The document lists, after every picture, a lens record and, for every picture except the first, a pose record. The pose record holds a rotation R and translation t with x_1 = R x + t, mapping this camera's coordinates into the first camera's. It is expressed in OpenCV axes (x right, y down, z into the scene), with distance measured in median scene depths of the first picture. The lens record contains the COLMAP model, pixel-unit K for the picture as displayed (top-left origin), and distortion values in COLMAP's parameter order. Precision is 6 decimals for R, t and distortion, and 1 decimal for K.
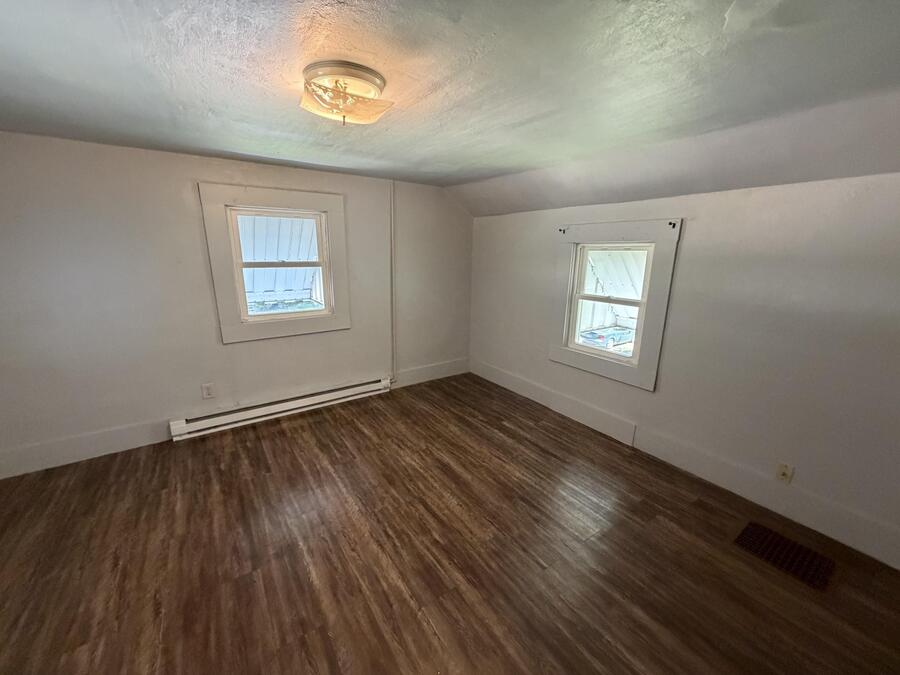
lens RADIAL K [[358.2, 0, 448.9], [0, 358.2, 338.0], [0, 0, 1]] dist [-0.000587, -0.000189]
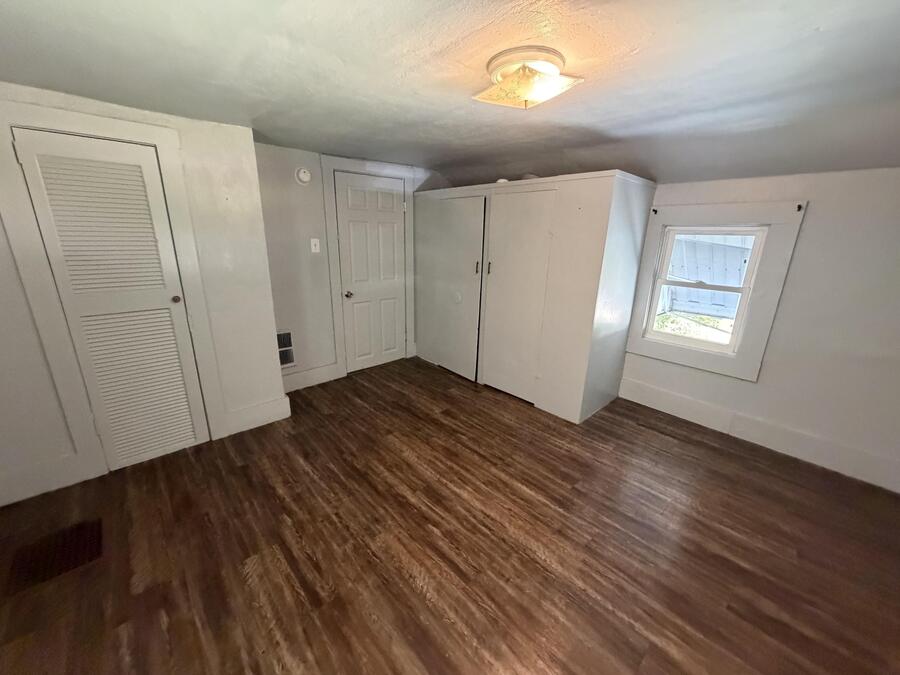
lens RADIAL K [[358.2, 0, 449.8], [0, 358.2, 337.4], [0, 0, 1]] dist [-0.000587, -0.000189]
pose [[-0.990041, 0.012768, -0.140200, 0.058931], [-0.059431, 0.864884, 0.498441, -0.389368], [0.127621, 0.501809, -0.855512, 1.615895]]
